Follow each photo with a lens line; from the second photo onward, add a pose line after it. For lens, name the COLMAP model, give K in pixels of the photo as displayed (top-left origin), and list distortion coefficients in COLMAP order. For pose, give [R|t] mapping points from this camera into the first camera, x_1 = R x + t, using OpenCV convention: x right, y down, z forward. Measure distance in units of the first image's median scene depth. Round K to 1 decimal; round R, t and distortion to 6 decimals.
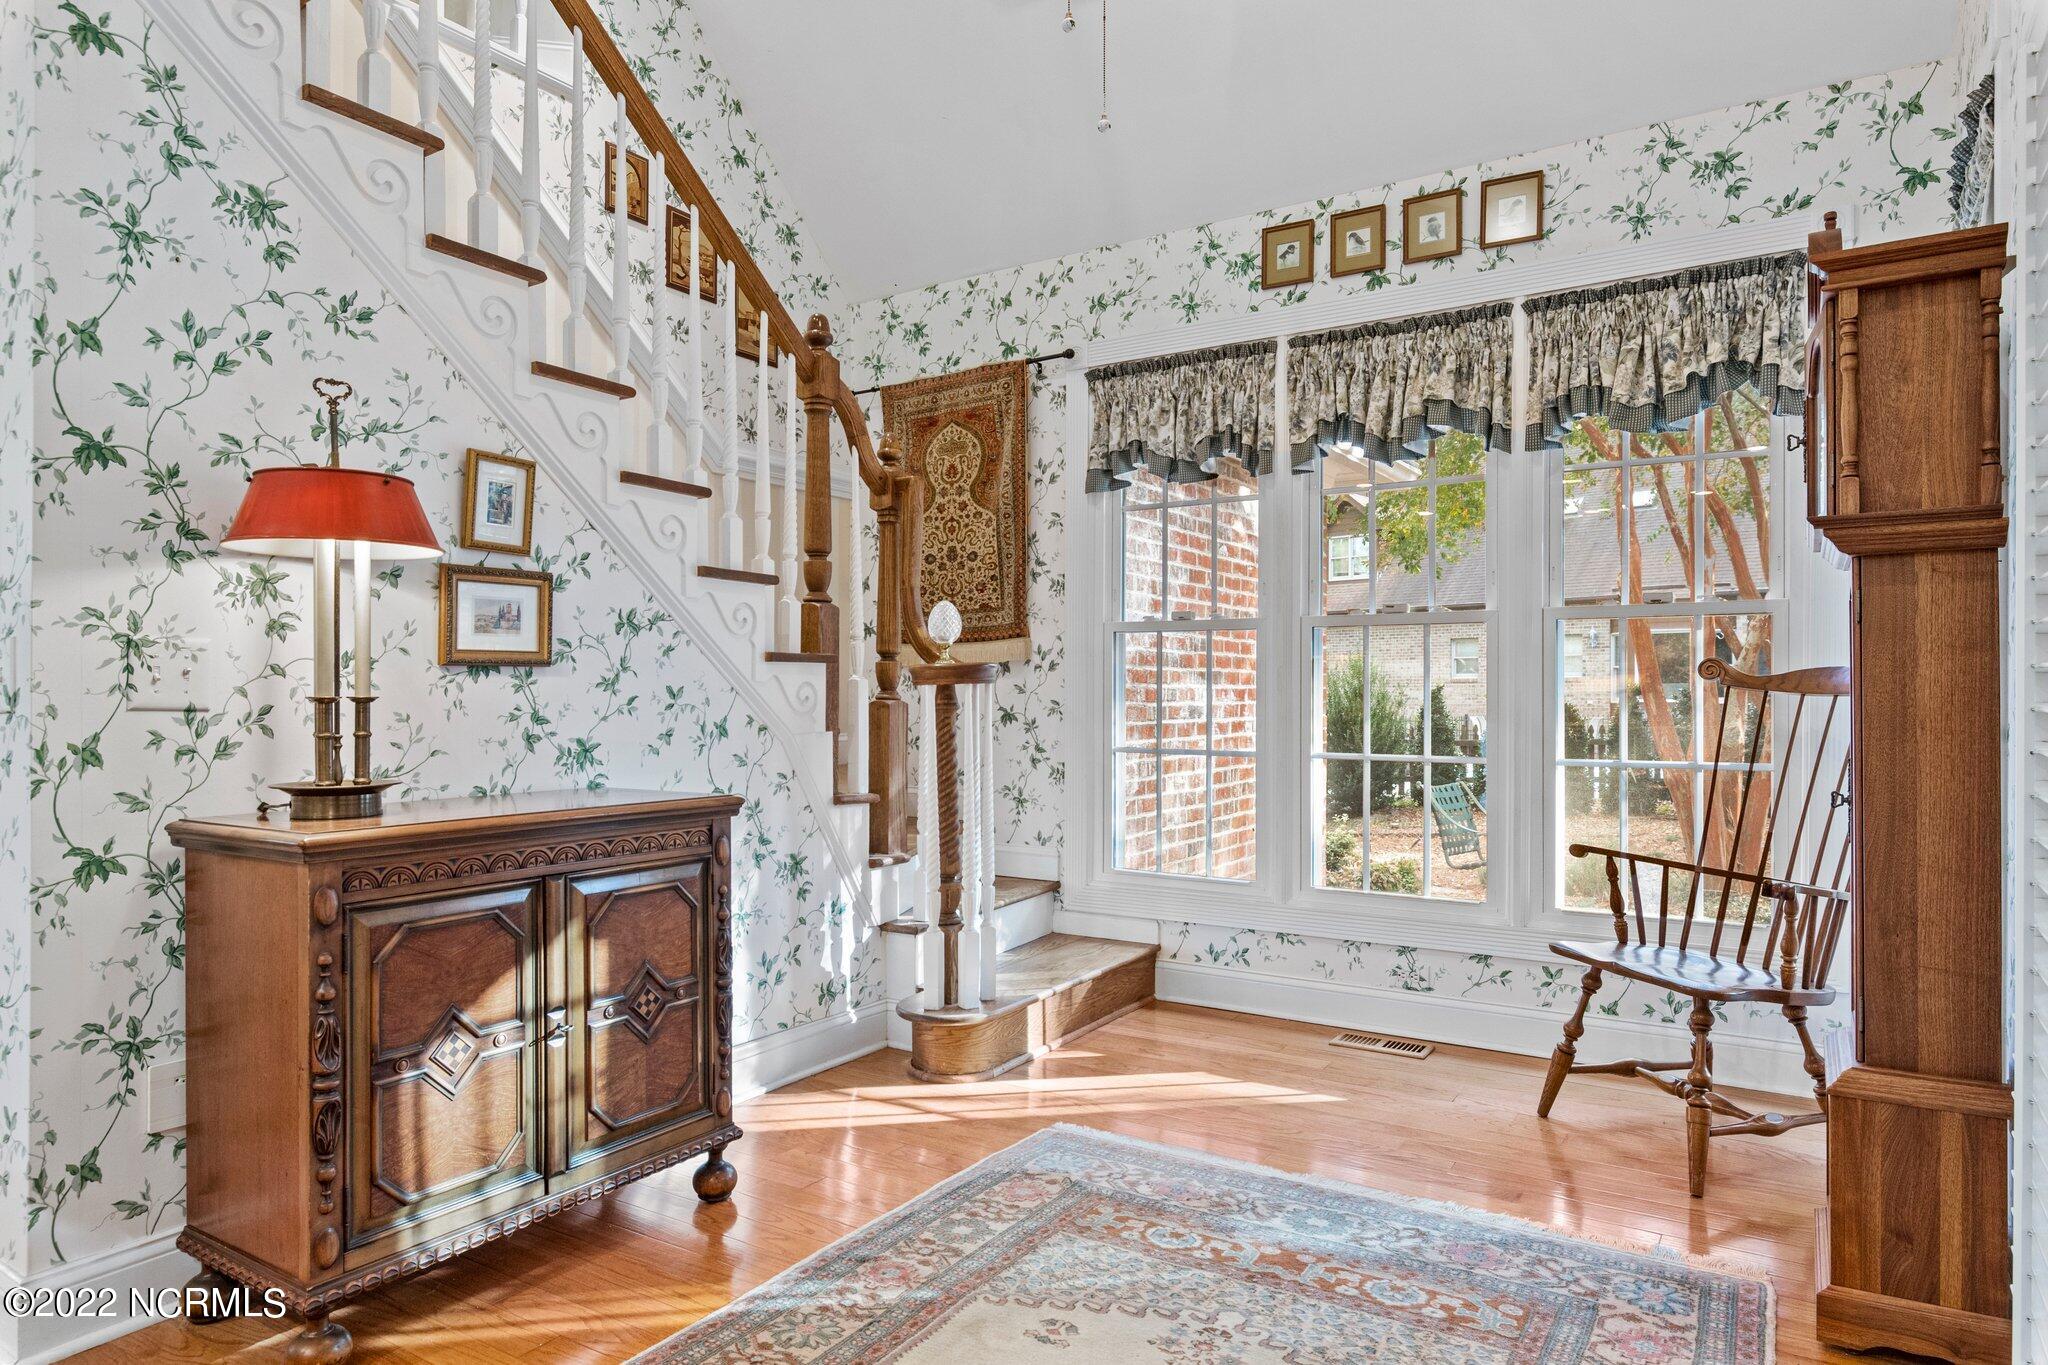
lens RADIAL K [[1274.7, 0, 1024.4], [0, 1274.7, 697.2], [0, 0, 1]] dist [0.000980, 0.002944]
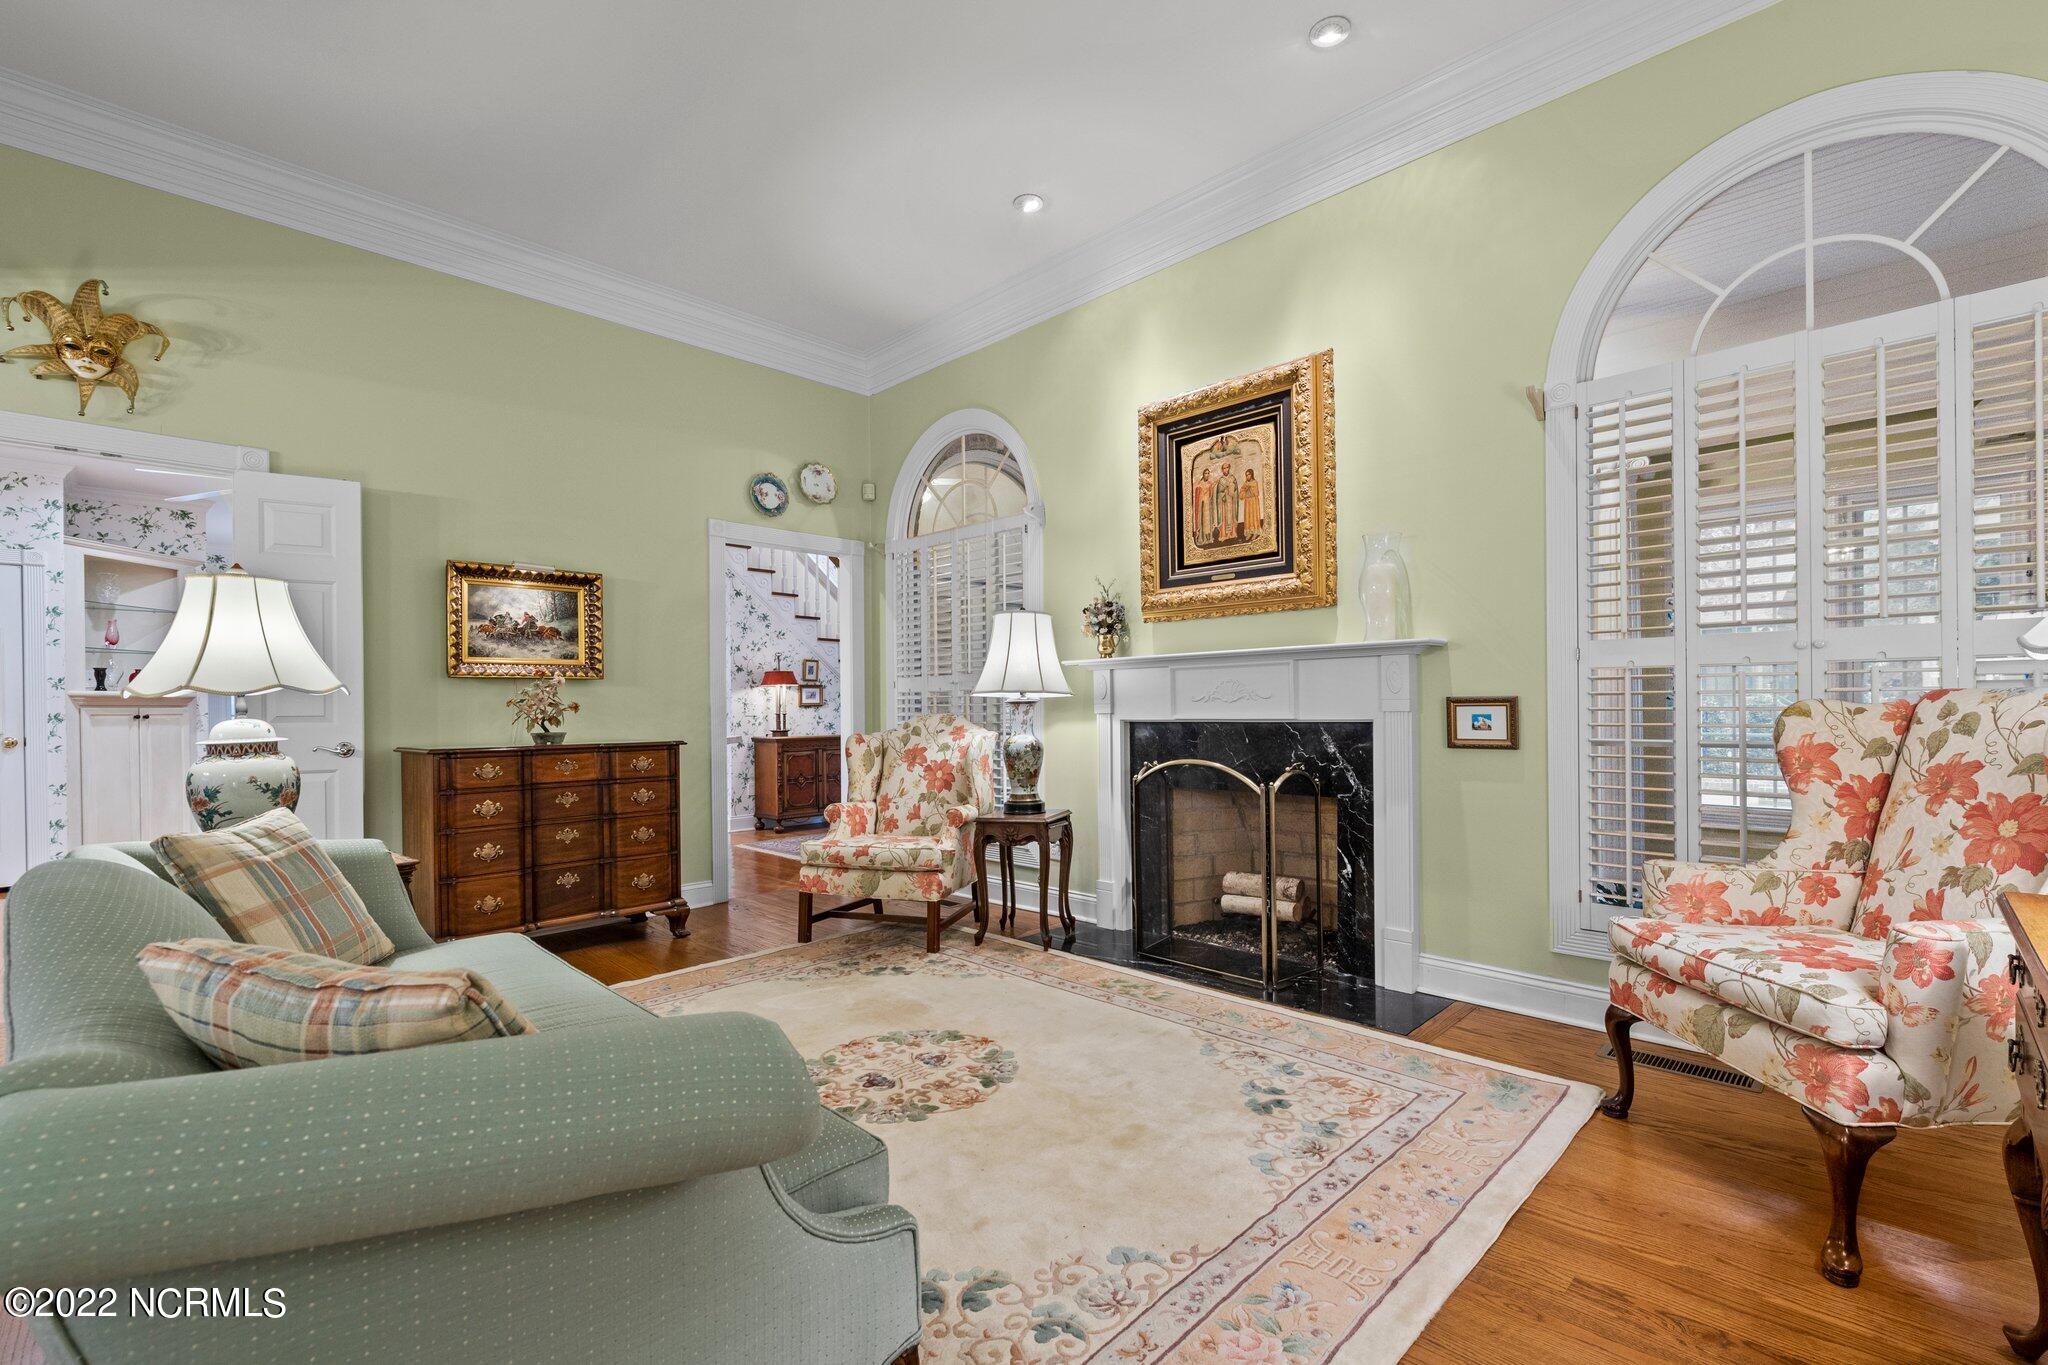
lens RADIAL K [[900.7, 0, 1021.7], [0, 900.7, 702.8], [0, 0, 1]] dist [0.001669, -0.000505]
pose [[0.979500, -0.011844, -0.201097, 0.661380], [0.011288, 0.999929, -0.003912, -0.010719], [0.201129, 0.001562, 0.979564, -1.361839]]
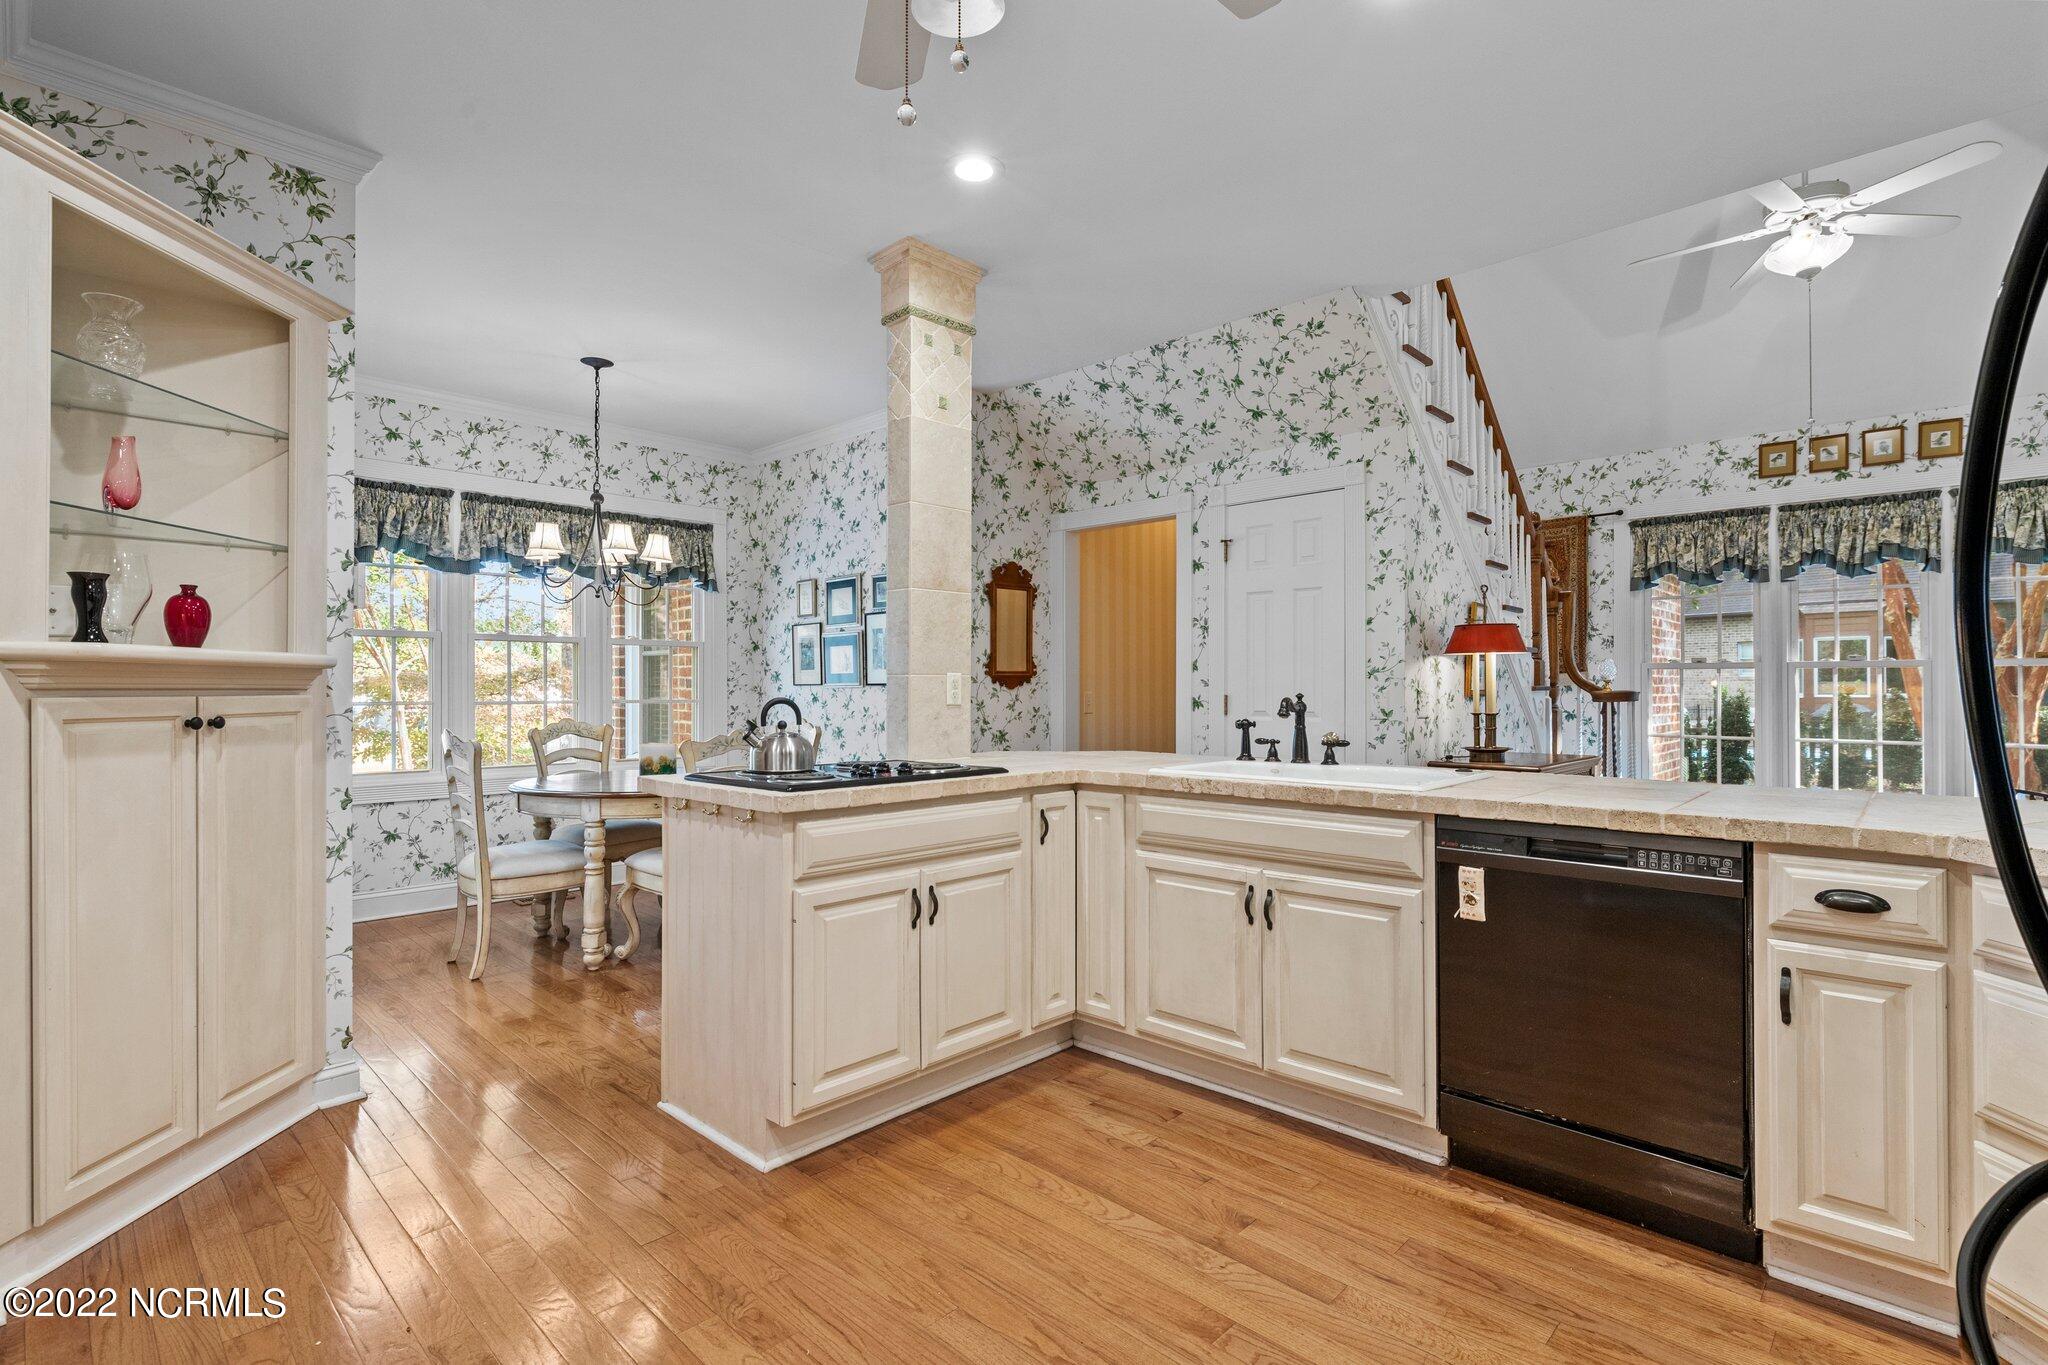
lens RADIAL K [[983.3, 0, 1029.4], [0, 983.3, 680.7], [0, 0, 1]] dist [-0.000376, -0.001906]
pose [[0.979633, -0.002633, -0.200781, -0.579326], [0.001157, 0.999971, -0.007470, -0.029704], [0.200795, 0.007085, 0.979608, -0.591991]]
